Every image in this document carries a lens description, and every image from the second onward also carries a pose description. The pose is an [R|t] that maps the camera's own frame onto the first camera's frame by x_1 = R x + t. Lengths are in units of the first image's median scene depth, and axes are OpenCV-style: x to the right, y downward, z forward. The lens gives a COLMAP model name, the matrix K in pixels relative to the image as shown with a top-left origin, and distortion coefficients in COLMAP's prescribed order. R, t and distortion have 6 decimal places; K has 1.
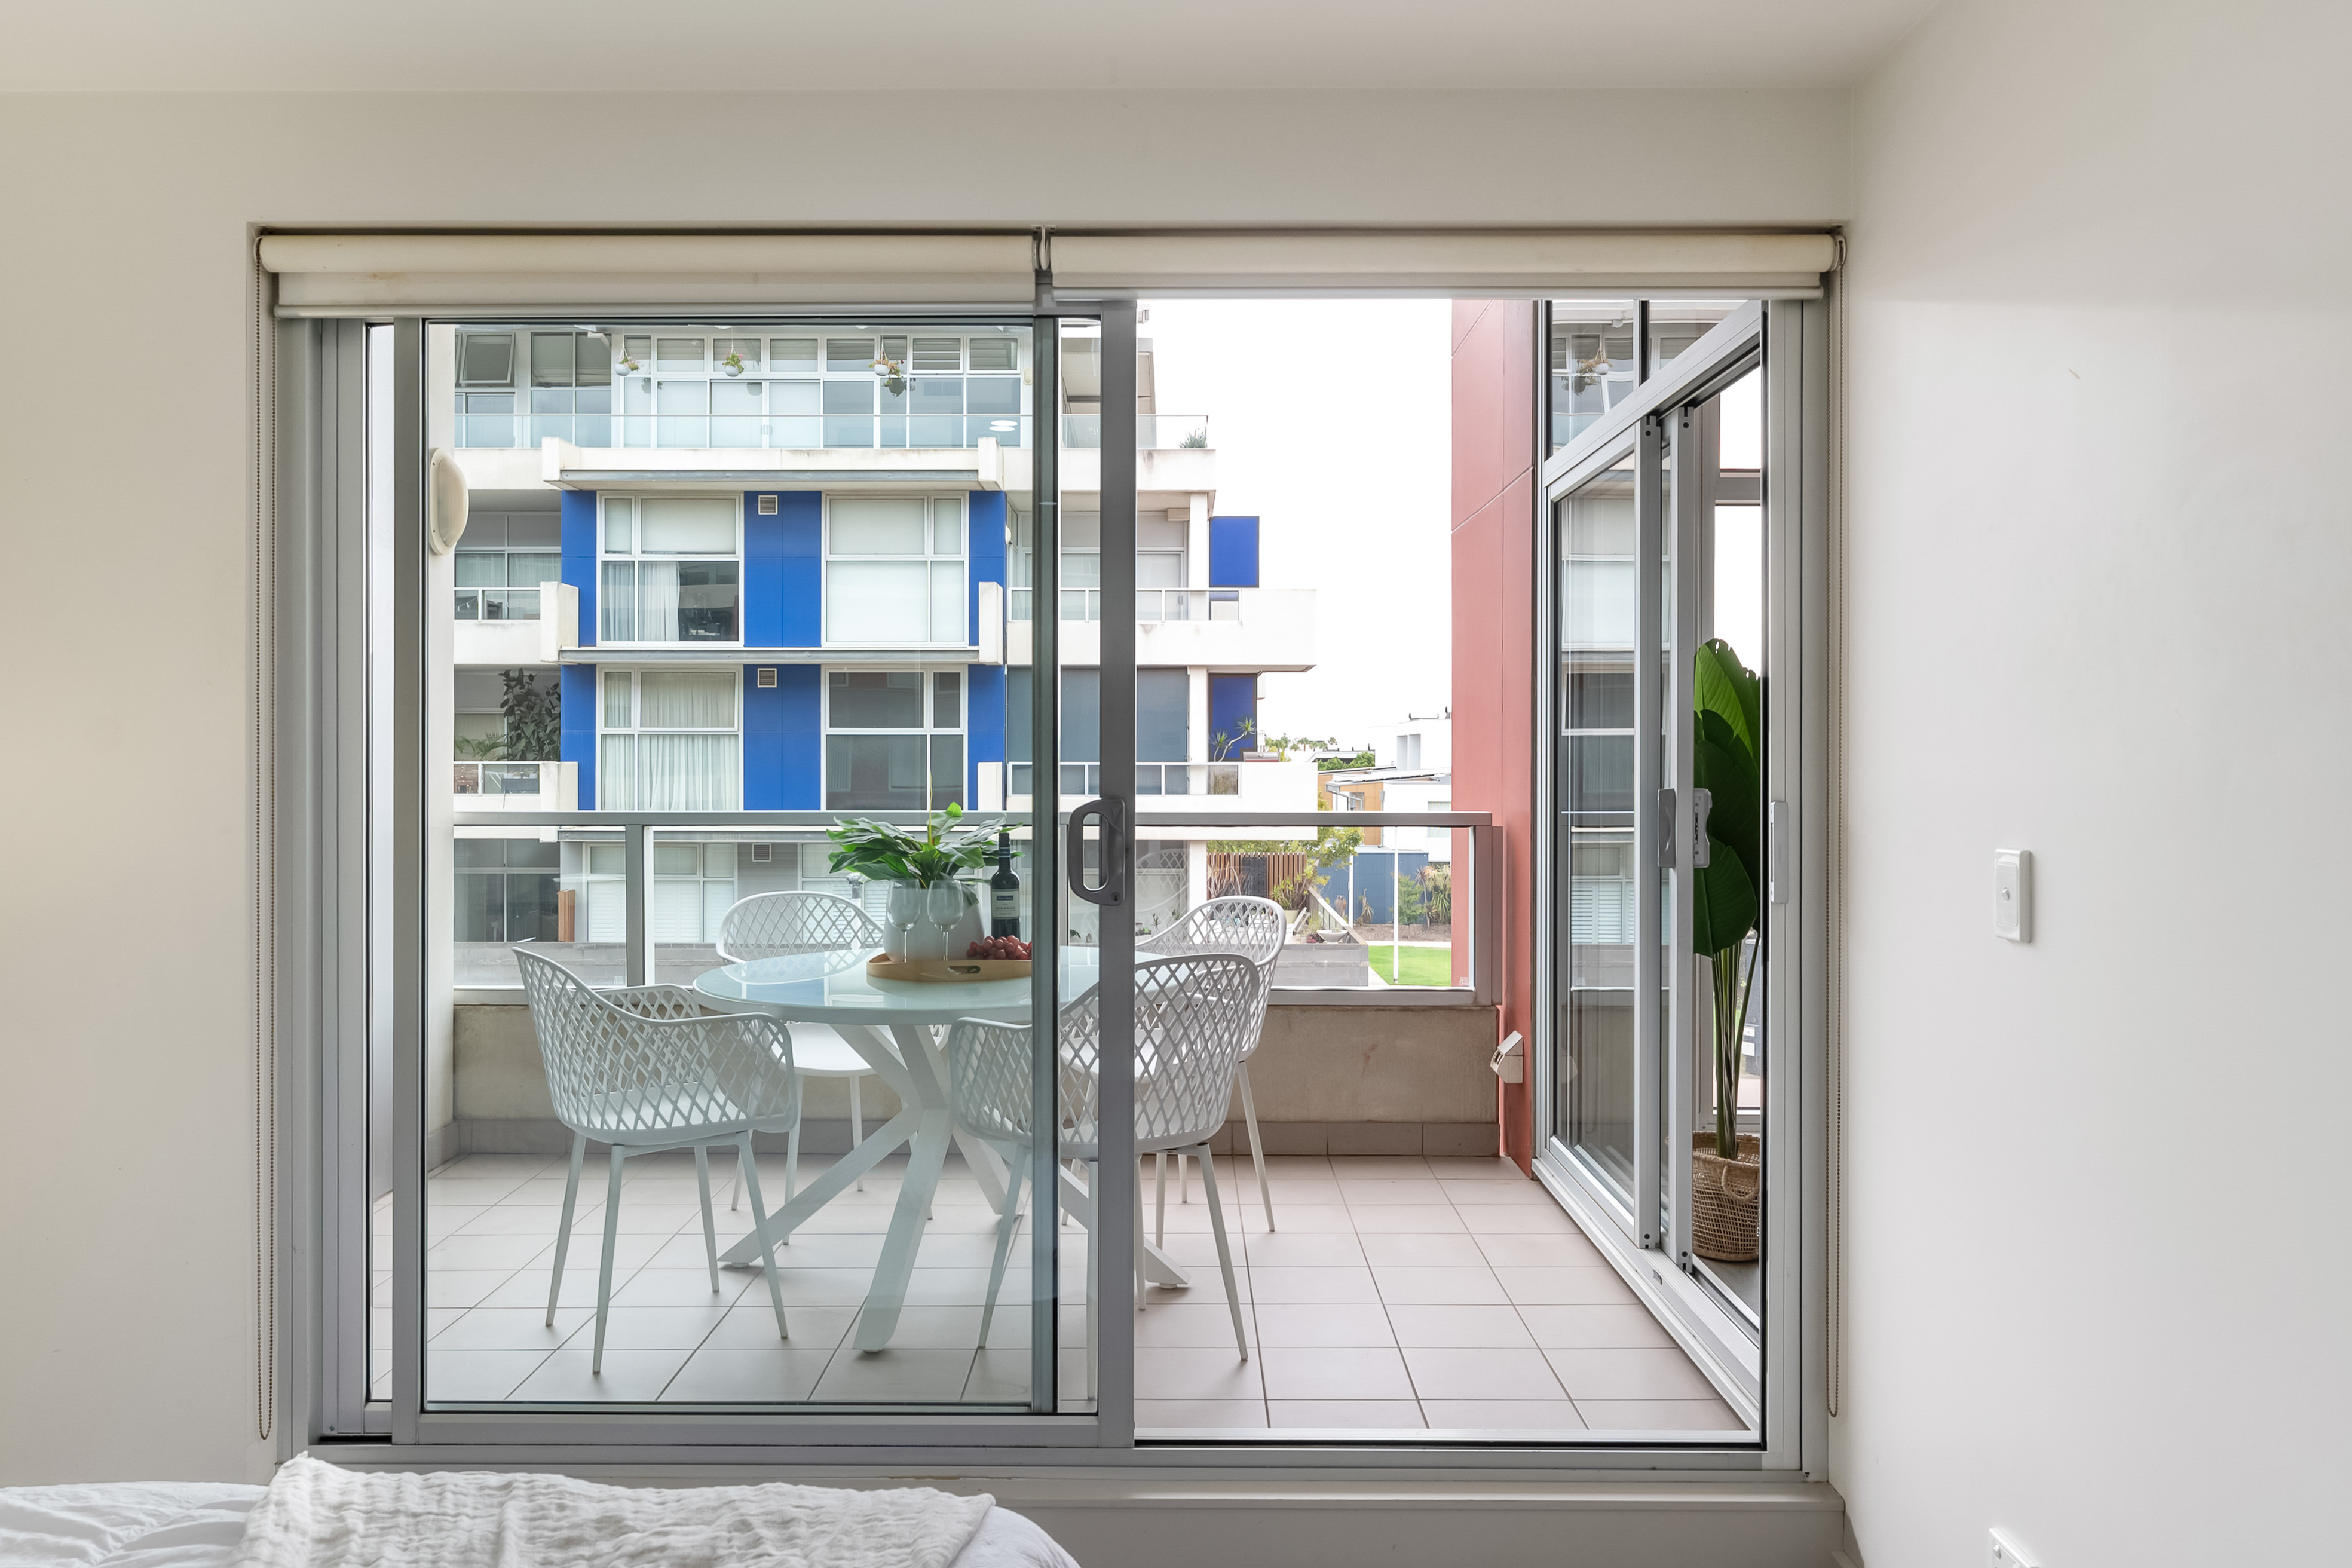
lens RADIAL K [[1777.3, 0, 1203.9], [0, 1777.3, 776.5], [0, 0, 1]] dist [-0.027917, -0.002919]
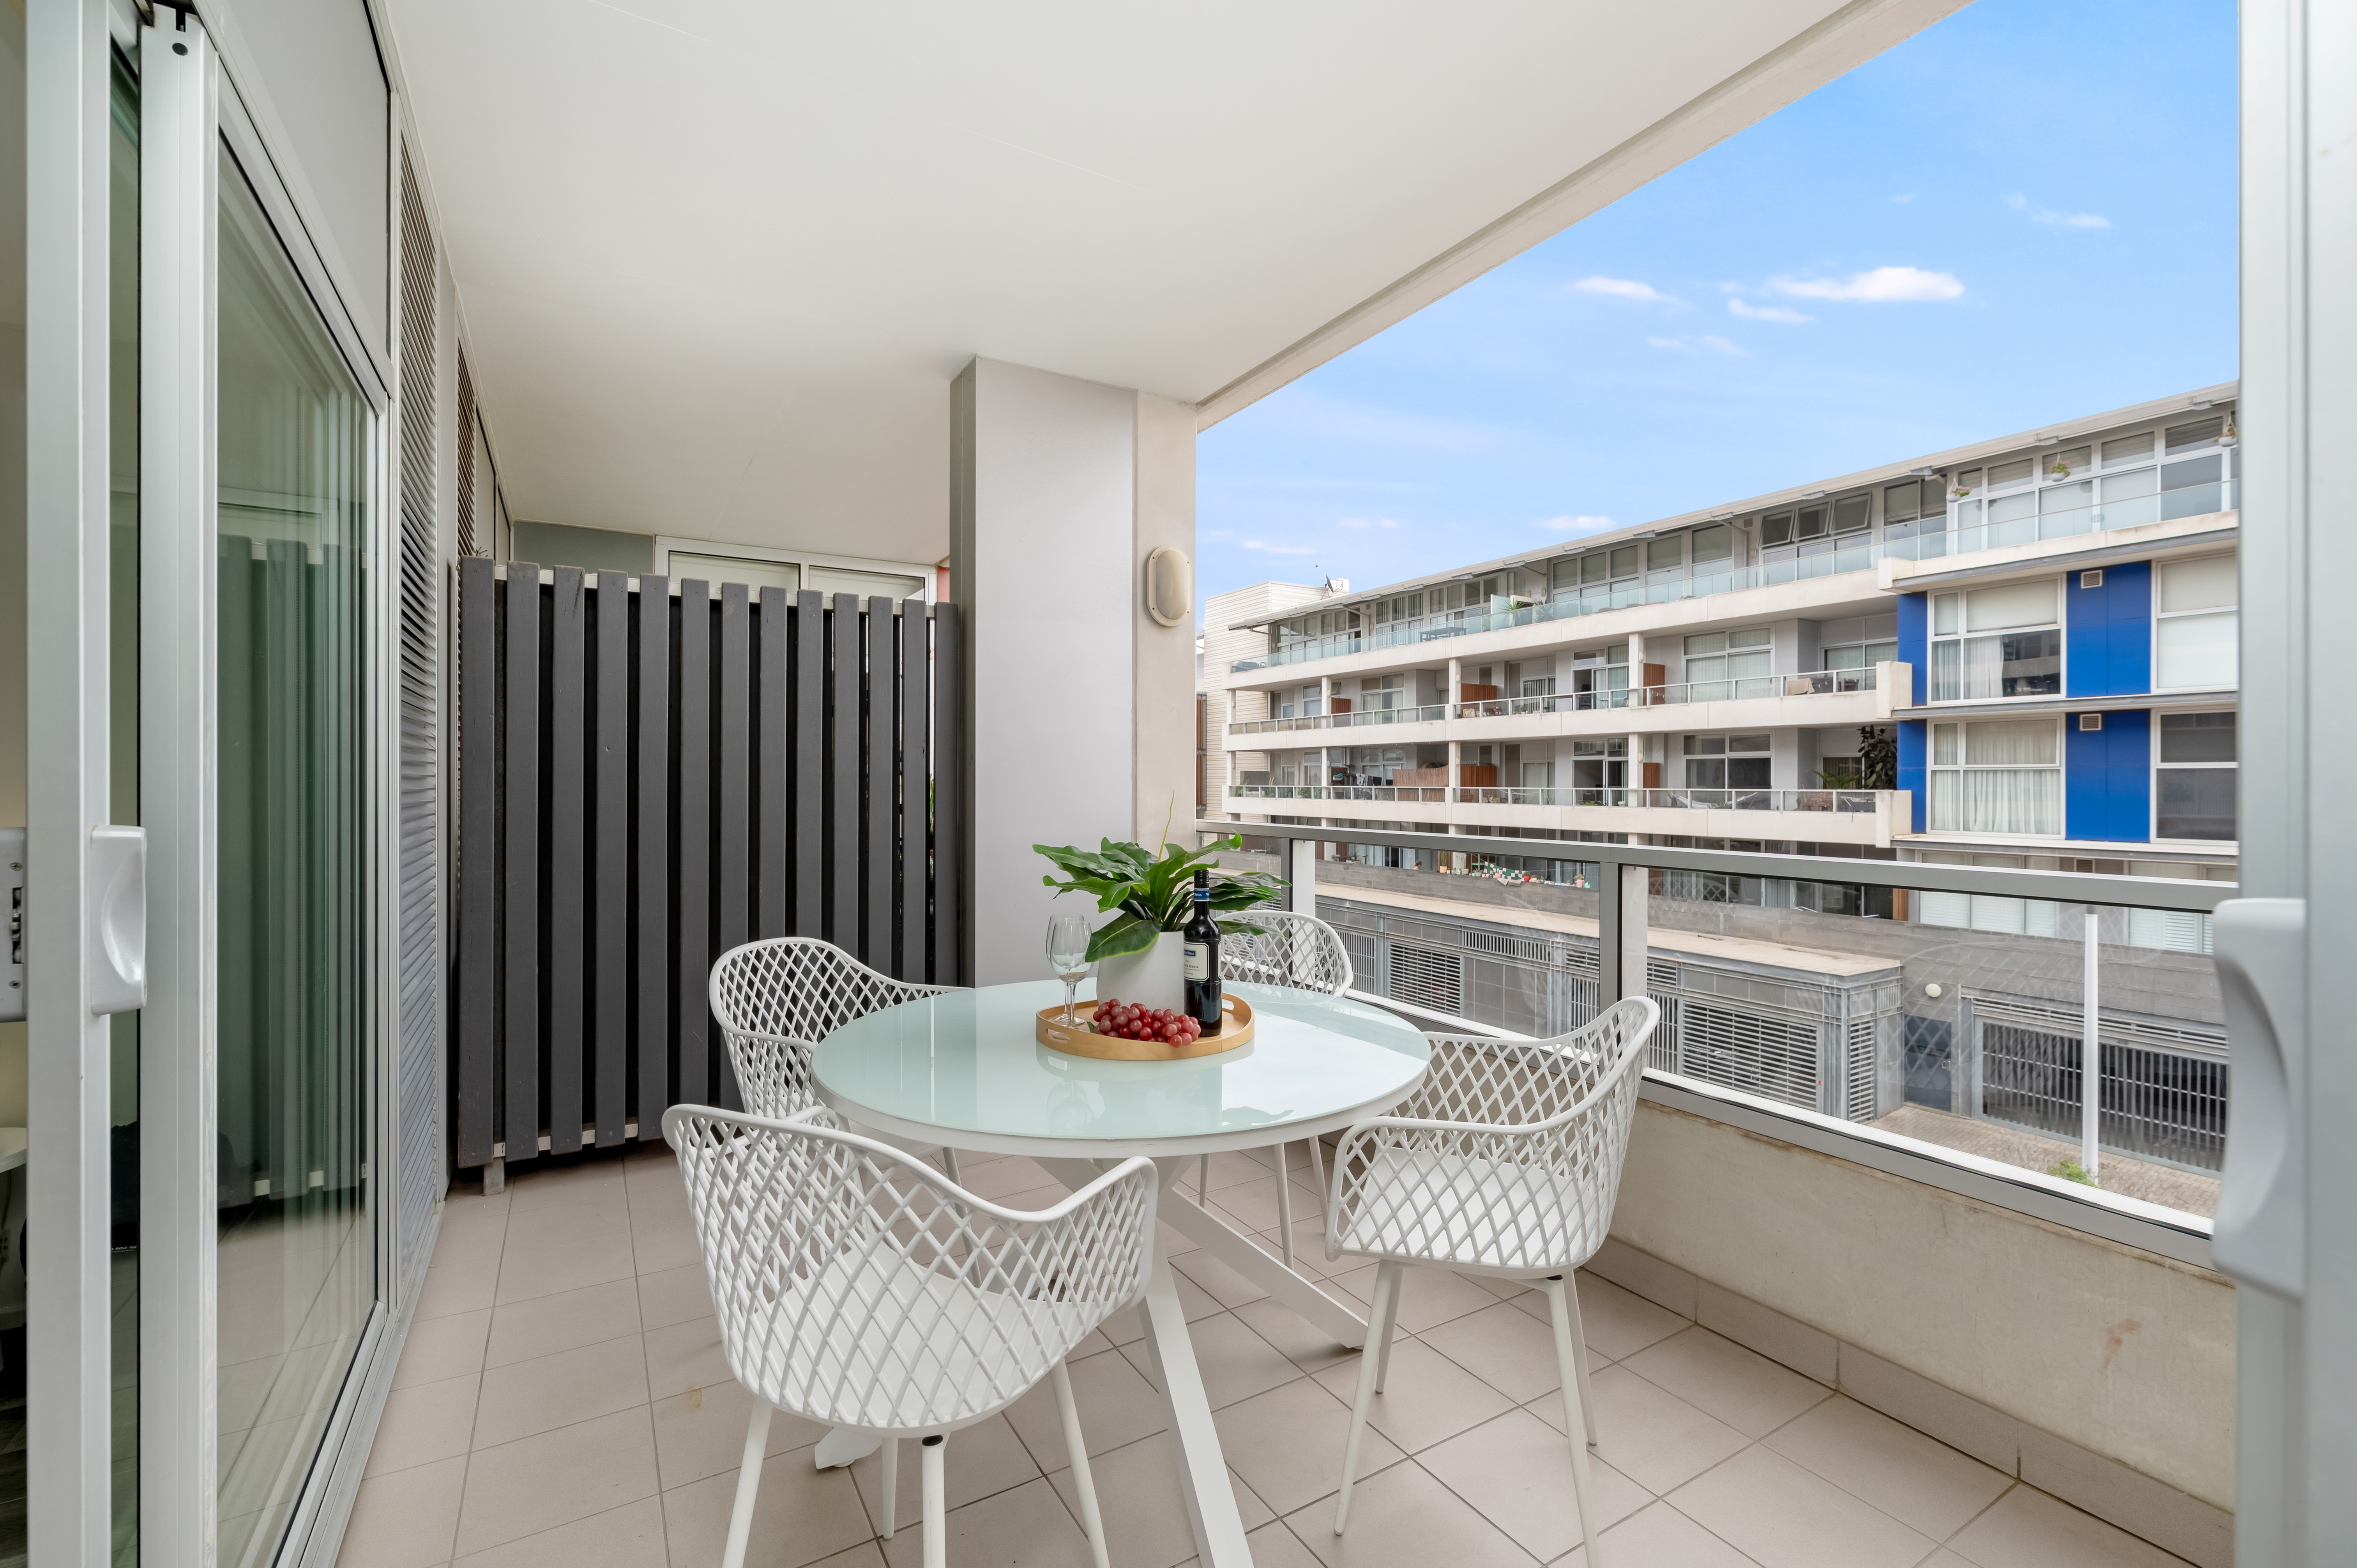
lens RADIAL K [[1025.1, 0, 1201.4], [0, 1025.1, 793.2], [0, 0, 1]] dist [0.004336, 0.000753]
pose [[0.519896, 0.004768, -0.854217, 0.039945], [-0.009645, 0.999953, -0.000289, -0.000807], [0.854175, 0.008389, 0.519917, 0.111896]]
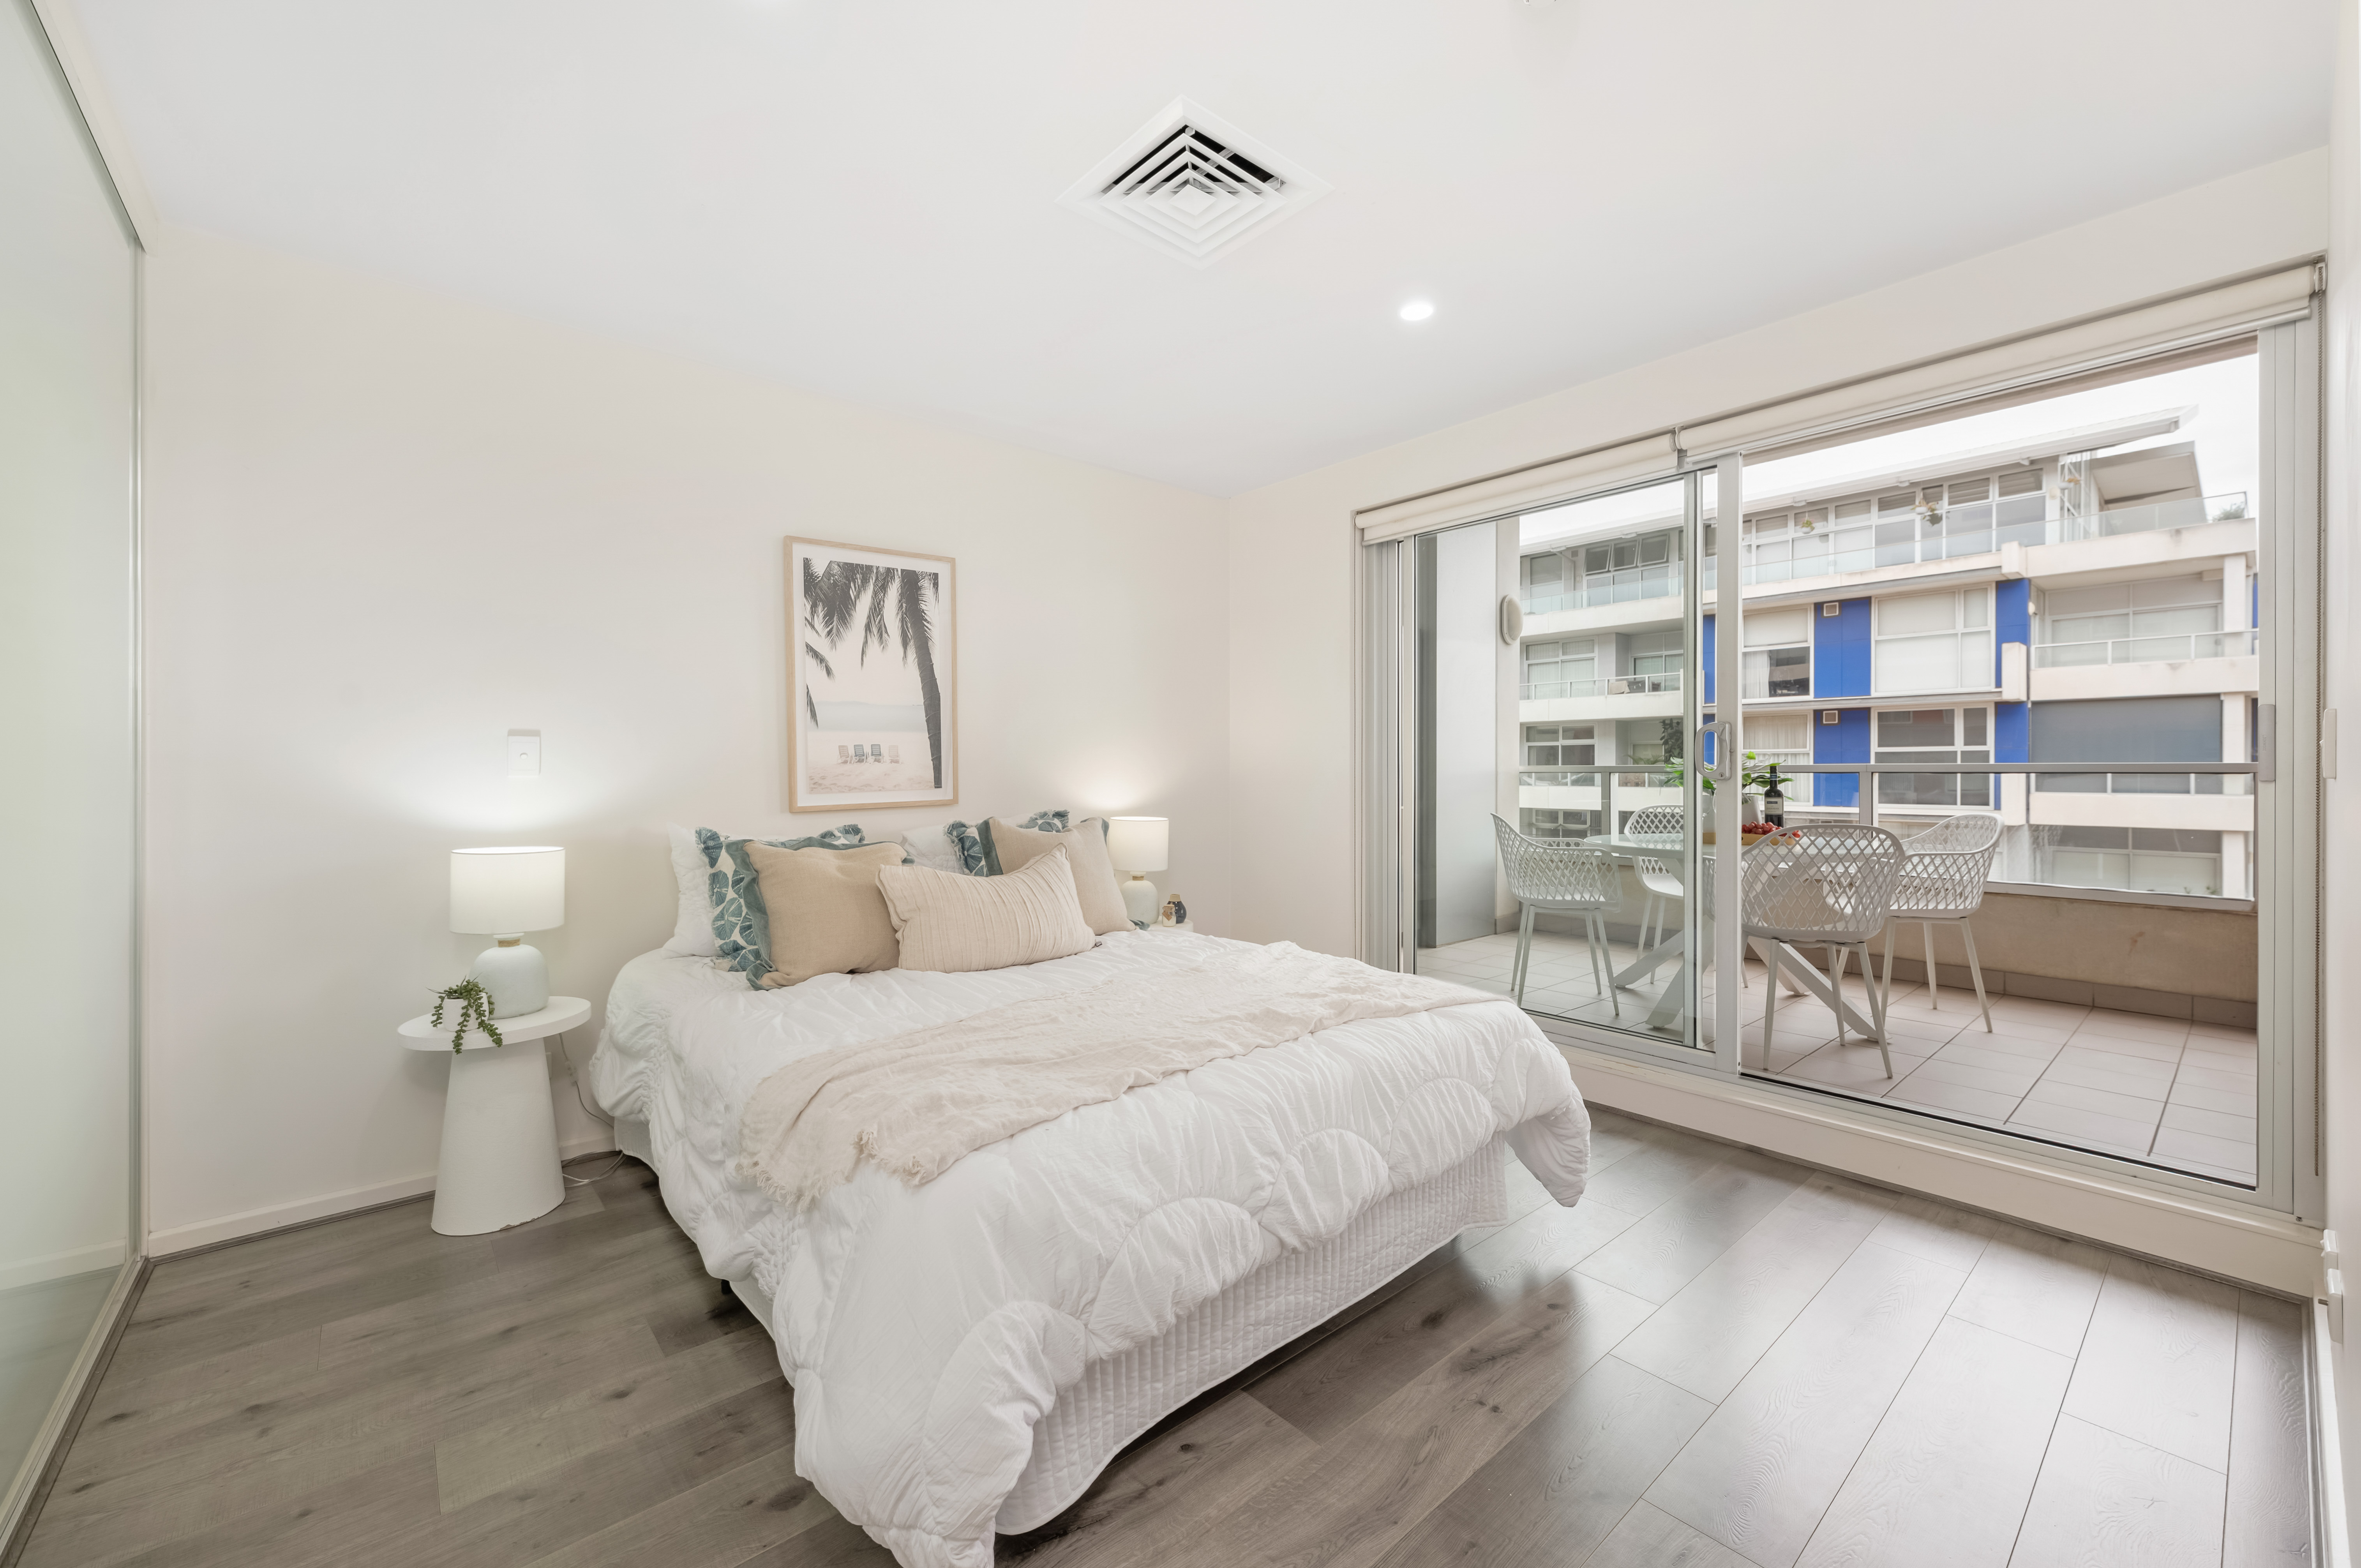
lens RADIAL K [[956.2, 0, 1184.8], [0, 956.2, 782.1], [0, 0, 1]] dist [-0.002474, 0.001221]
pose [[0.649274, 0.004234, -0.760543, 0.032969], [-0.006789, 0.999977, -0.000228, 0.007612], [0.760525, 0.005312, 0.649287, -0.007900]]
